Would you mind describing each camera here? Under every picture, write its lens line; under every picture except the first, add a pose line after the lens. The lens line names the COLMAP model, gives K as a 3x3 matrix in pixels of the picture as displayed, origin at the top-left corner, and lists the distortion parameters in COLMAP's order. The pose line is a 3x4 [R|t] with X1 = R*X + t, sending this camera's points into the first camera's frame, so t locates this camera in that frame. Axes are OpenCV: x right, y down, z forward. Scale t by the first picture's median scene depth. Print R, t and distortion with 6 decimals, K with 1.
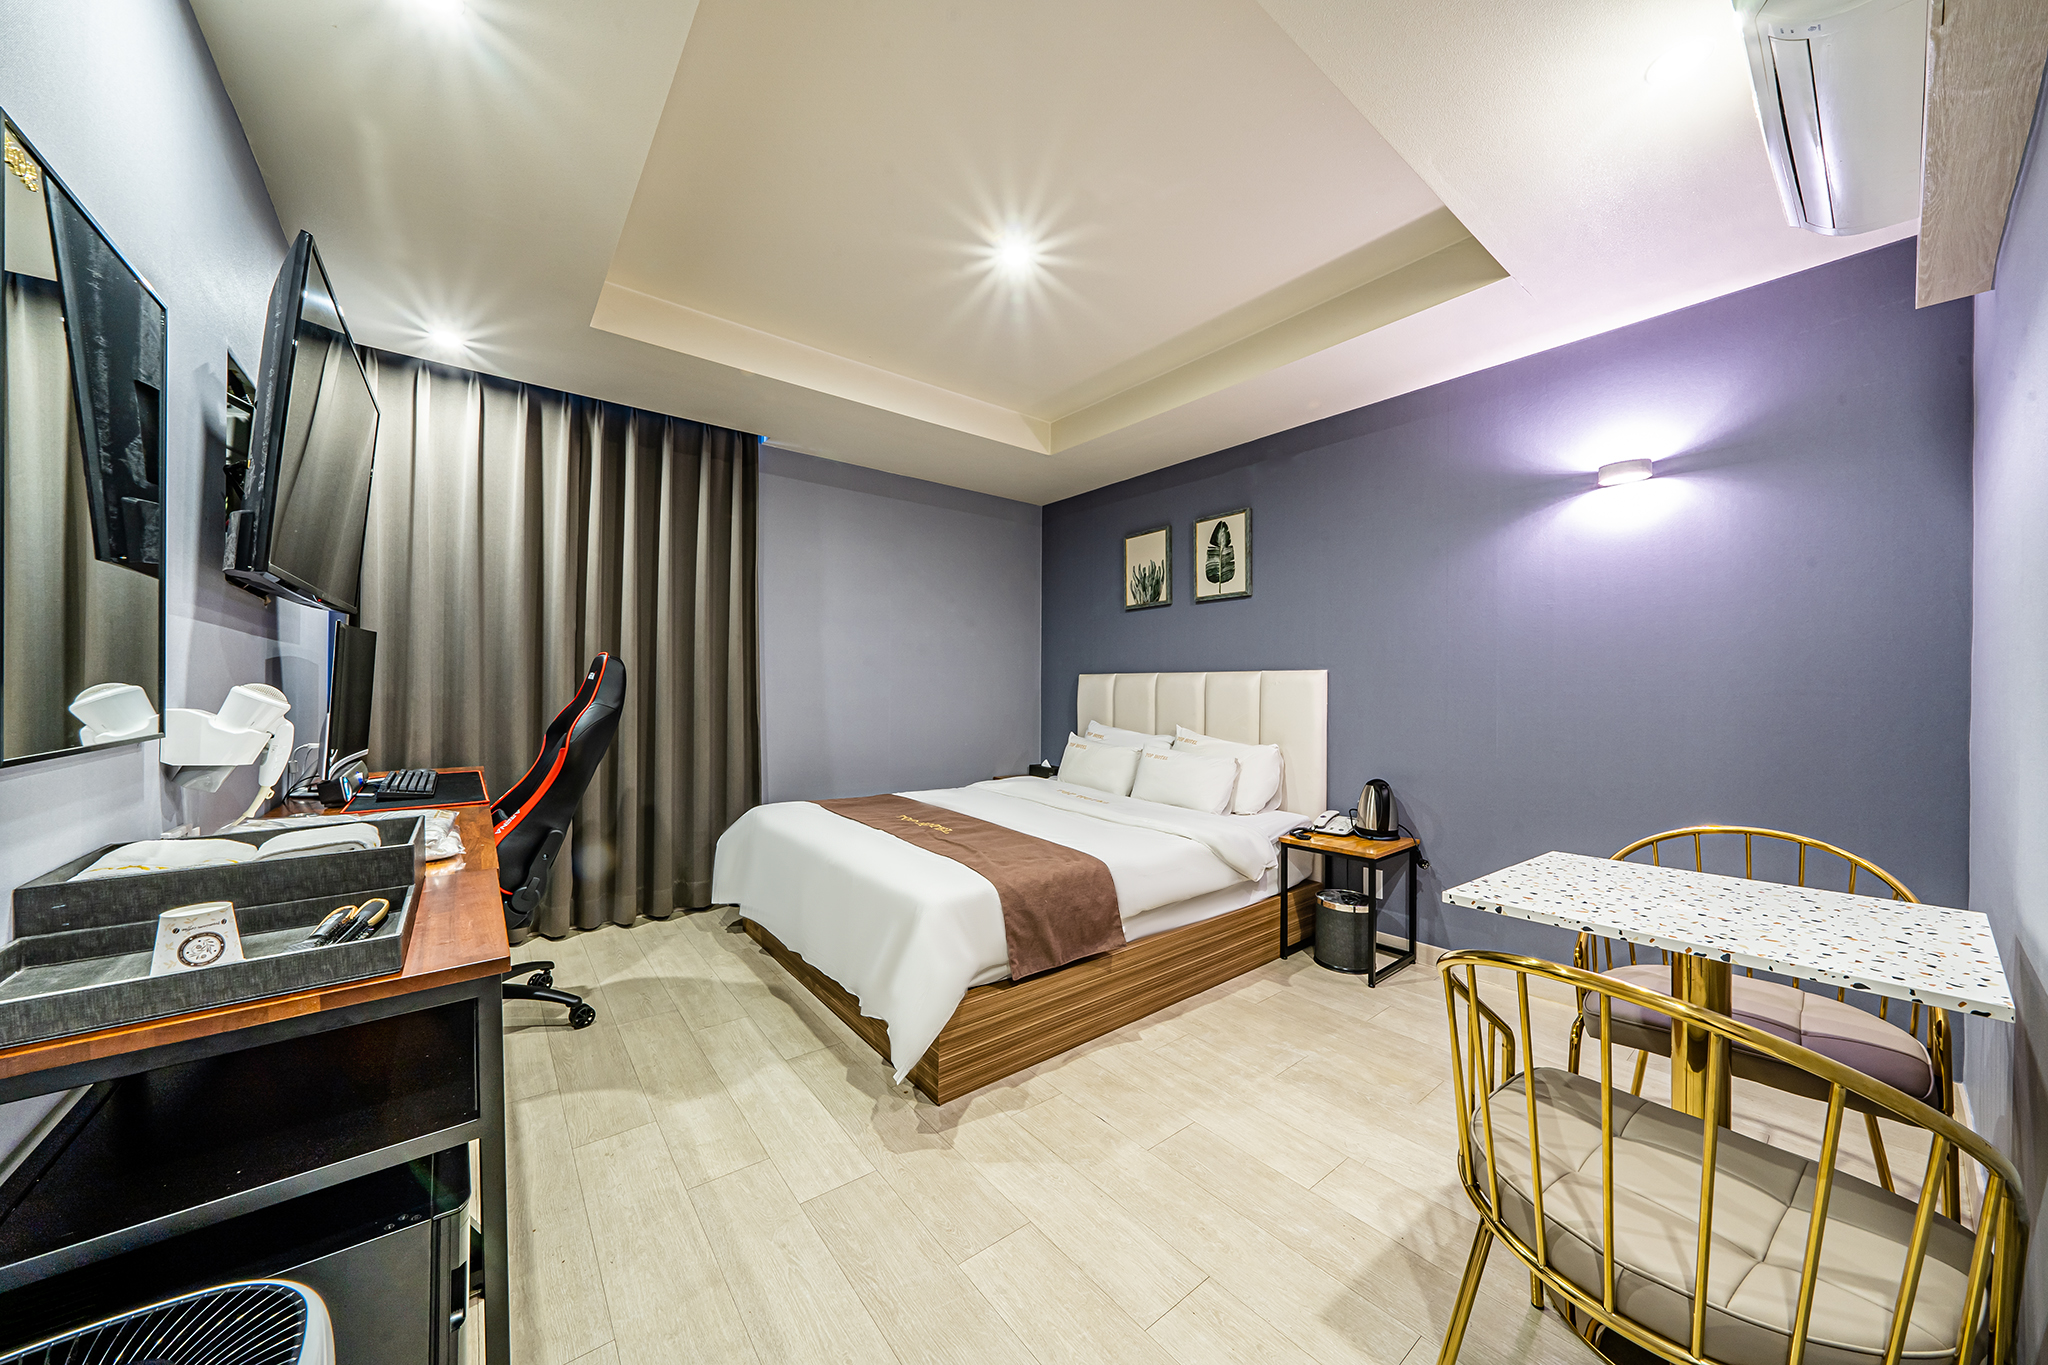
lens RADIAL K [[697.5, 0, 1024.0], [0, 697.5, 682.5], [0, 0, 1]] dist [-0.001196, -0.000007]
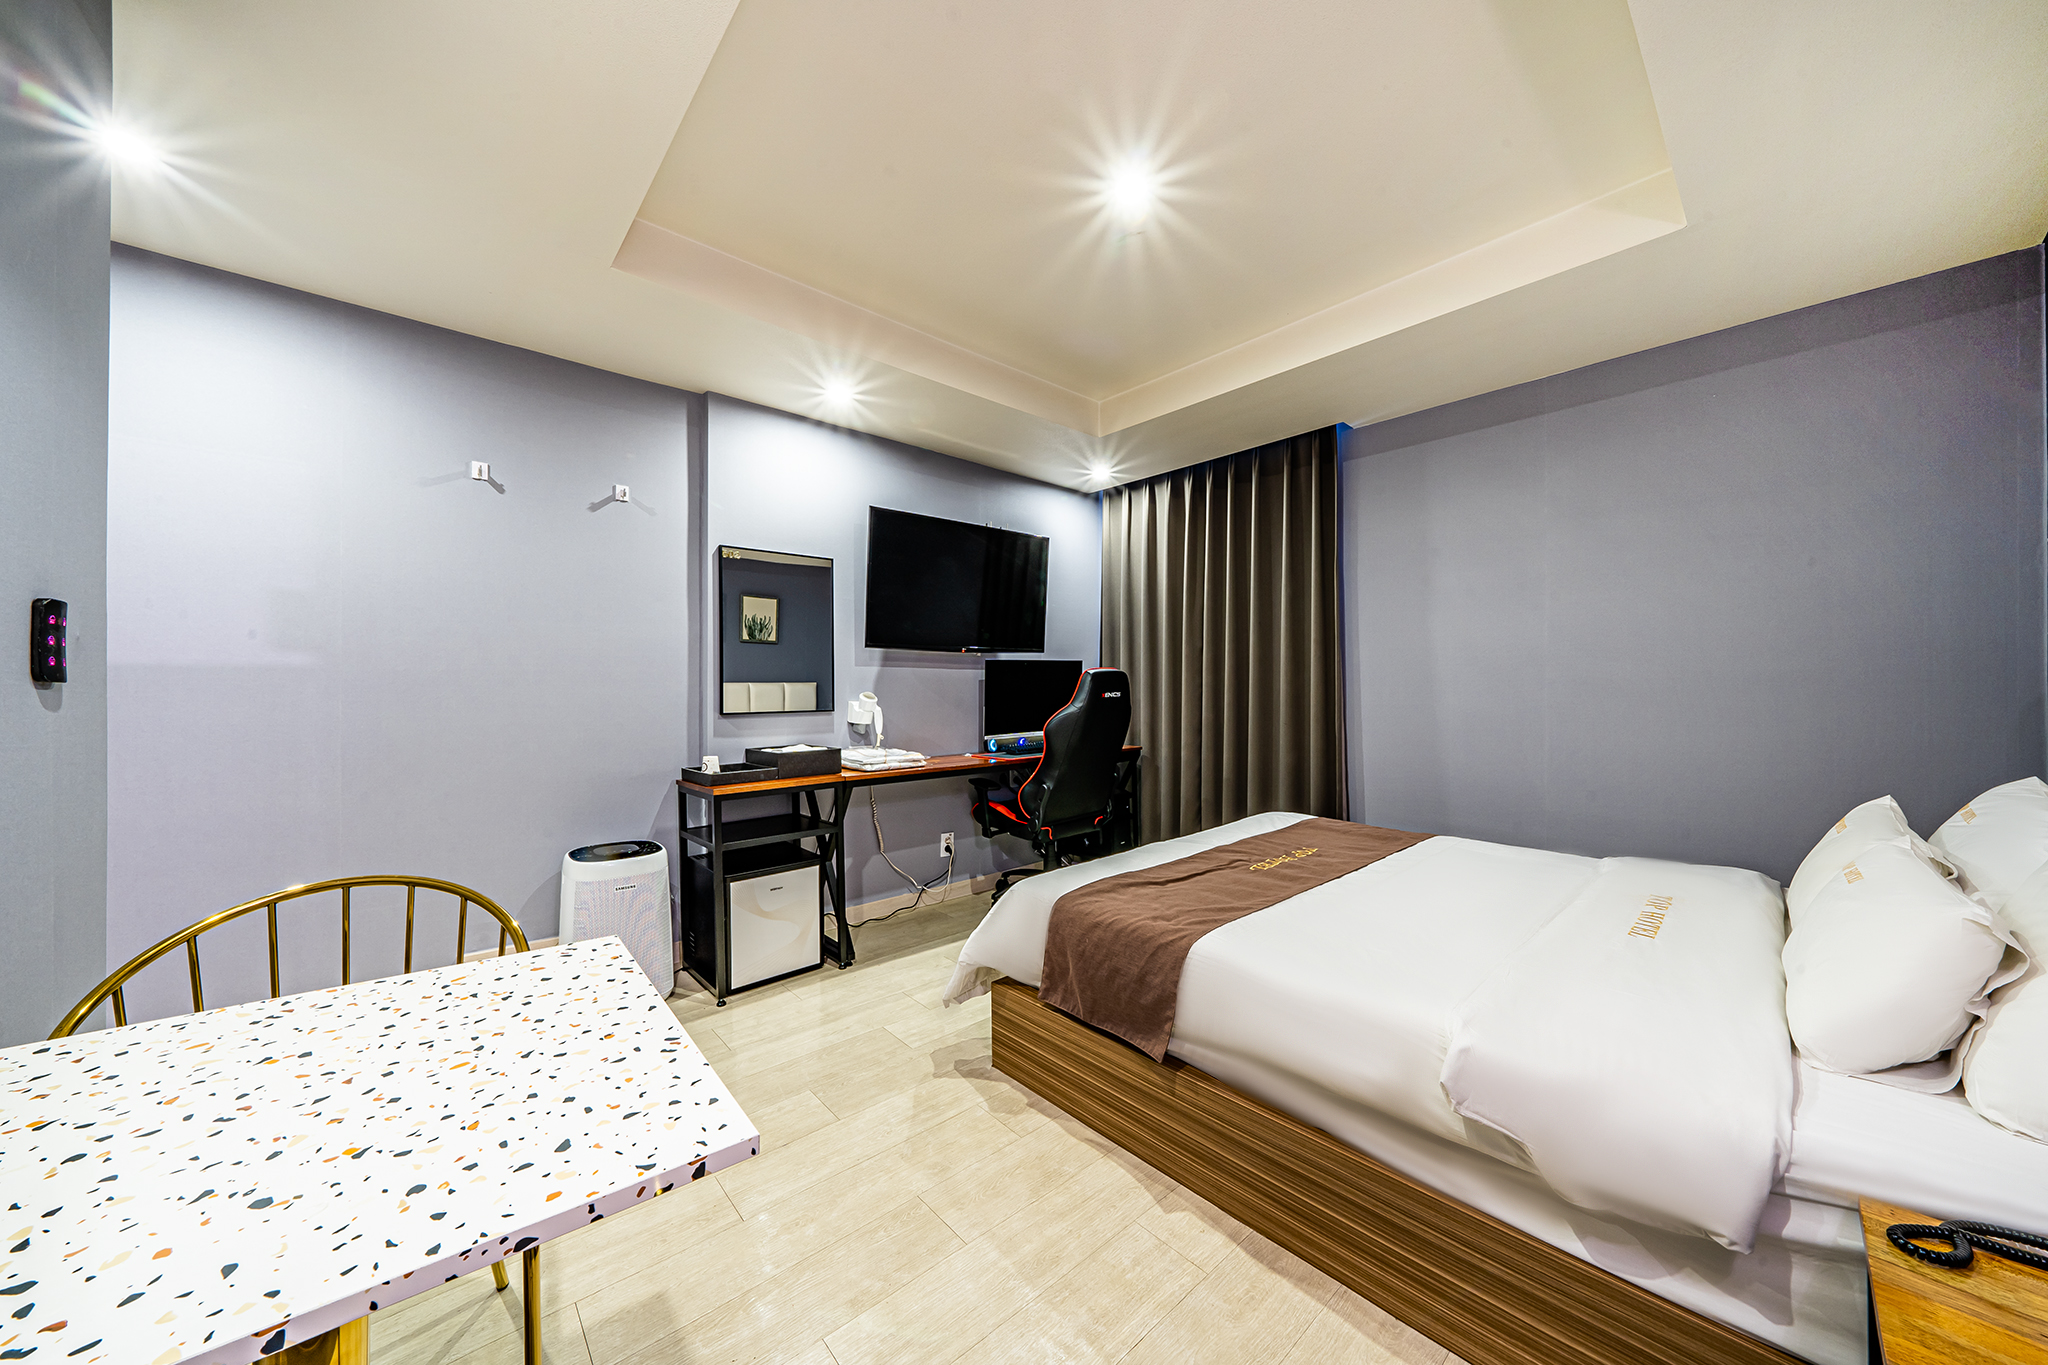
lens RADIAL K [[700.0, 0, 1022.1], [0, 700.0, 686.1], [0, 0, 1]] dist [-0.001727, -0.000067]
pose [[0.056108, -0.011365, -0.998360, 0.859739], [0.006719, 0.999917, -0.011005, 0.009225], [0.998402, -0.006090, 0.056180, 0.843336]]
